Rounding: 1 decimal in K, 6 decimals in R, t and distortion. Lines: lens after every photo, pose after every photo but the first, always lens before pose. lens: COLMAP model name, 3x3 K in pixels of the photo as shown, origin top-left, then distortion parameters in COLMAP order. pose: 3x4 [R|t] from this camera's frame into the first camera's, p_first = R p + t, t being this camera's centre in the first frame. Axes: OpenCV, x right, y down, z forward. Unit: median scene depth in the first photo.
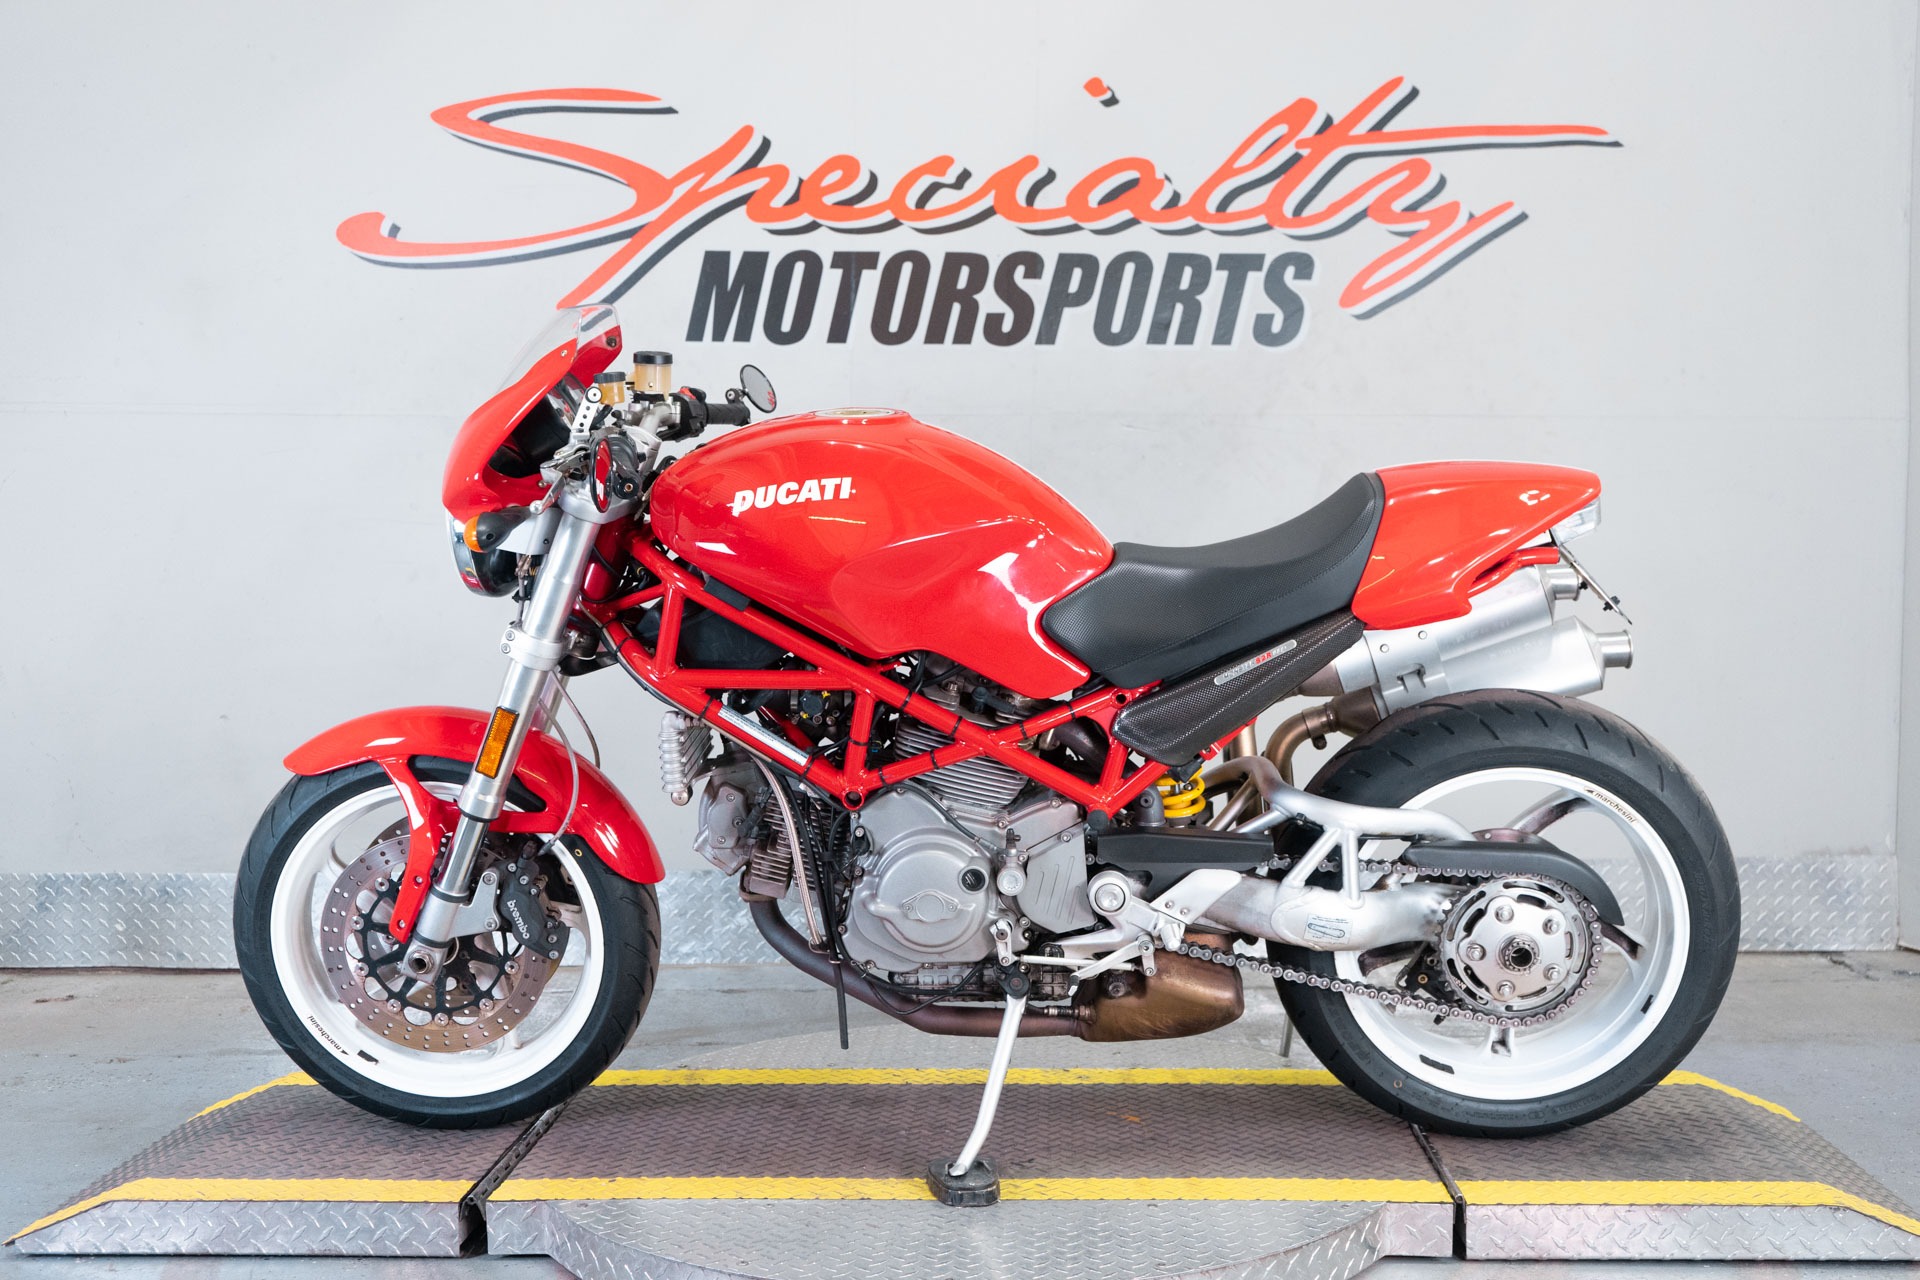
lens RADIAL K [[2041.0, 0, 960.0], [0, 2041.0, 640.0], [0, 0, 1]] dist [0.011753, 0.005839]
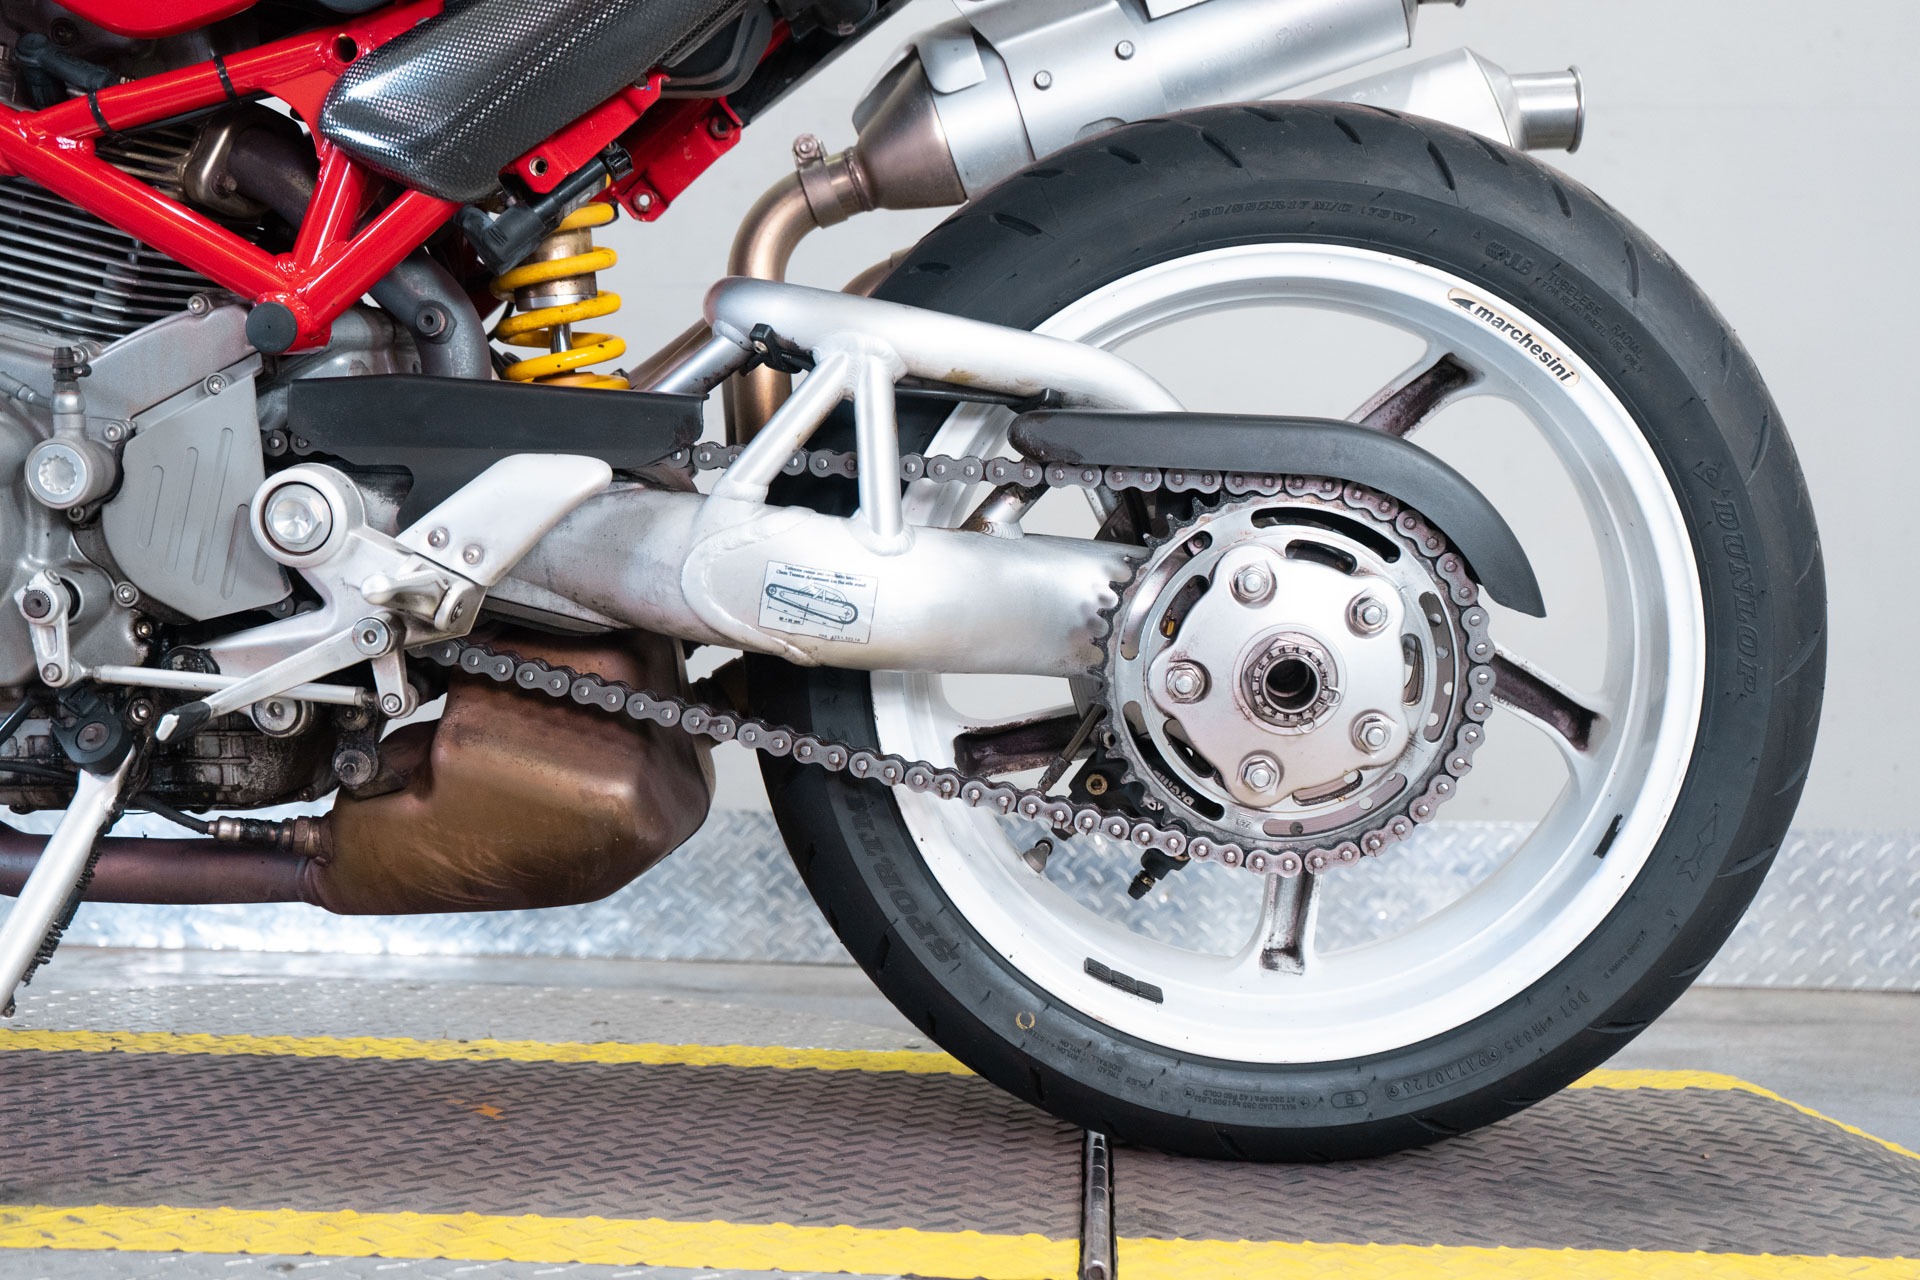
lens RADIAL K [[2075.2, 0, 960.0], [0, 2075.2, 640.0], [0, 0, 1]] dist [0.006251, 0.004305]
pose [[0.999550, 0.021310, -0.021117, 0.214202], [-0.023119, 0.995718, -0.089510, 0.182738], [0.019119, 0.089958, 0.995762, 0.576475]]
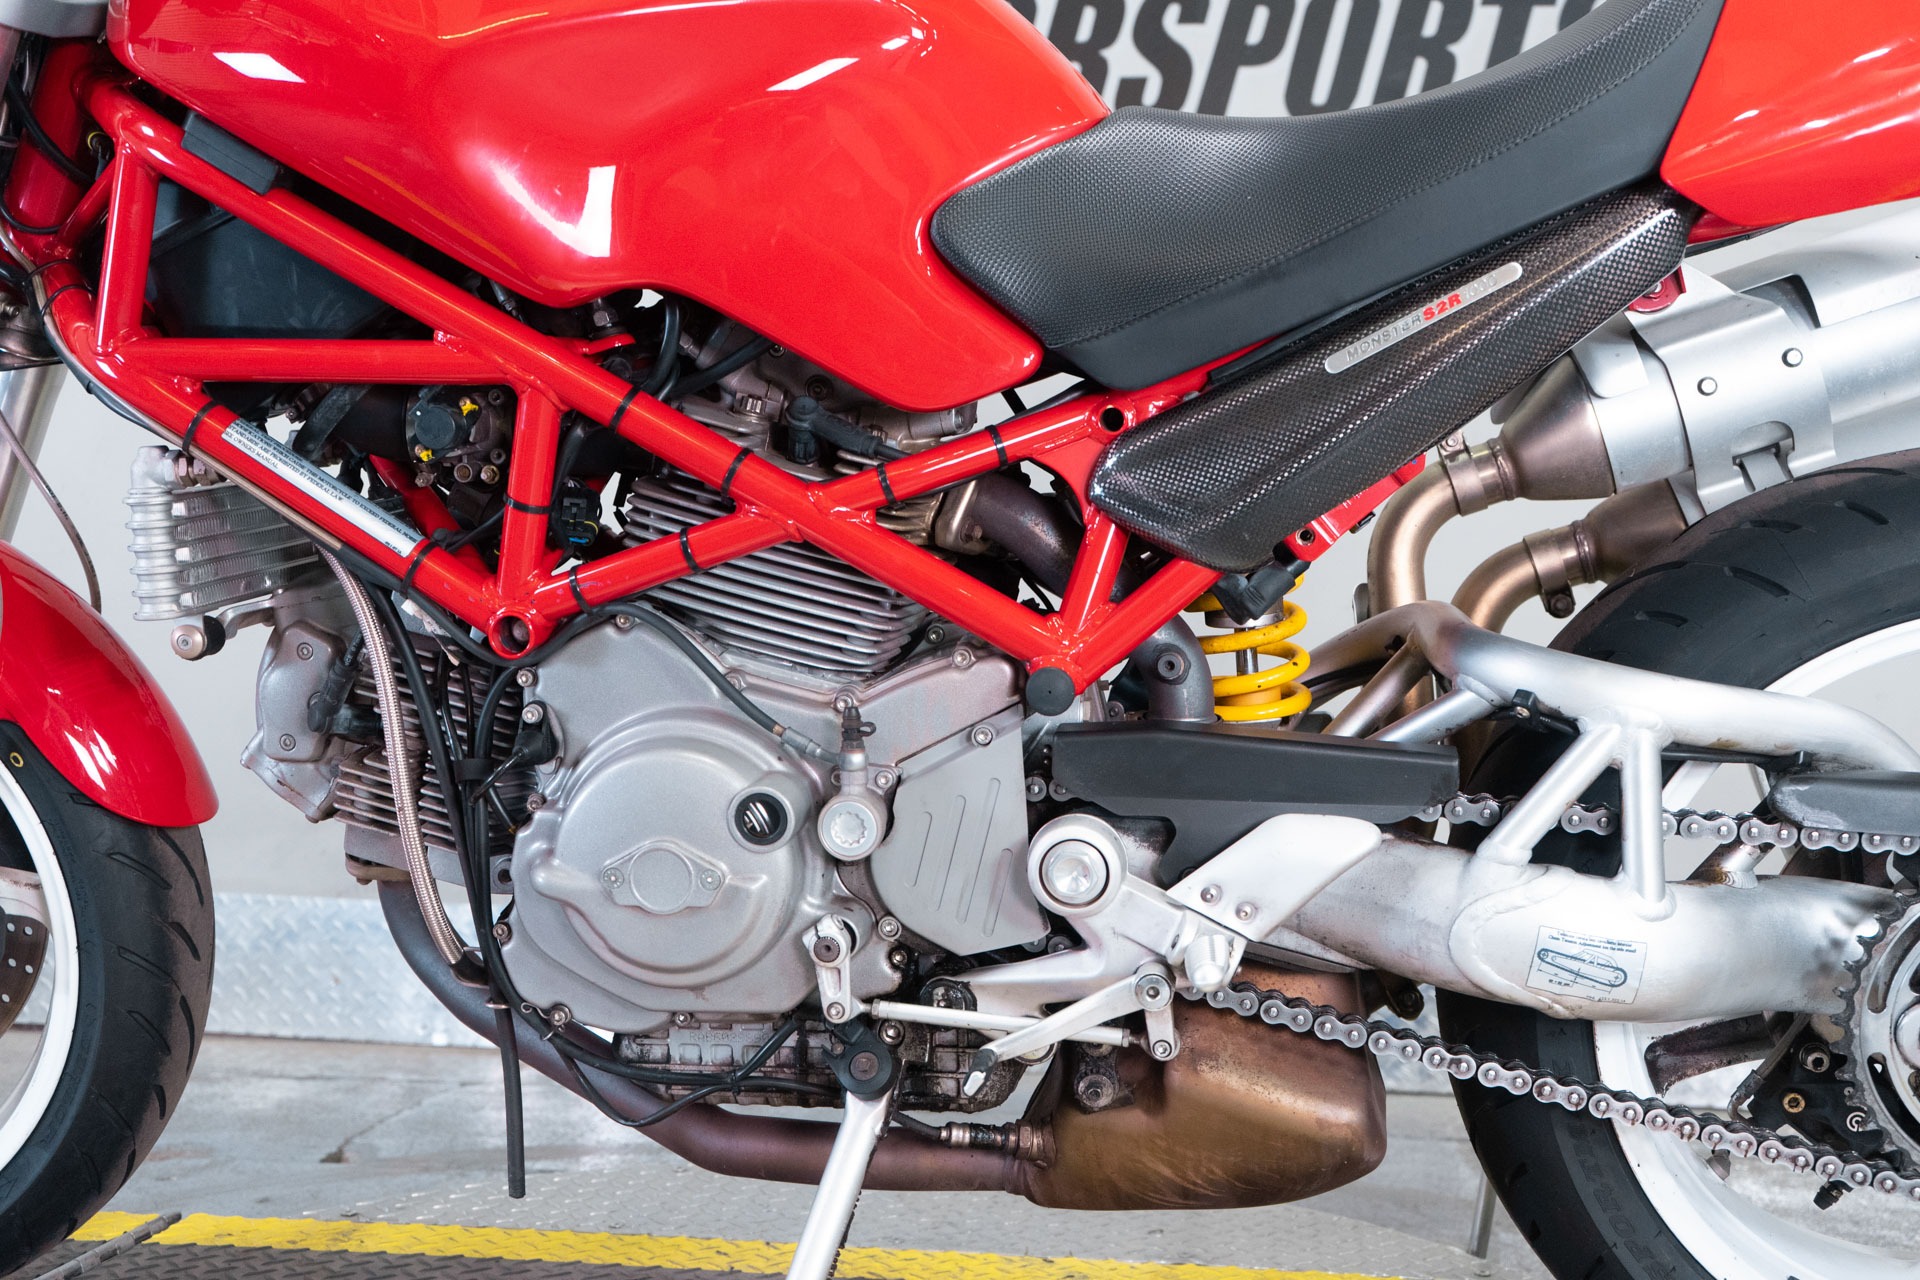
lens RADIAL K [[2075.2, 0, 960.0], [0, 2075.2, 640.0], [0, 0, 1]] dist [0.006251, 0.004305]
pose [[0.995624, 0.025803, -0.089815, 0.086303], [-0.032051, 0.997114, -0.068829, 0.106291], [0.087780, 0.071406, 0.993577, 0.546094]]
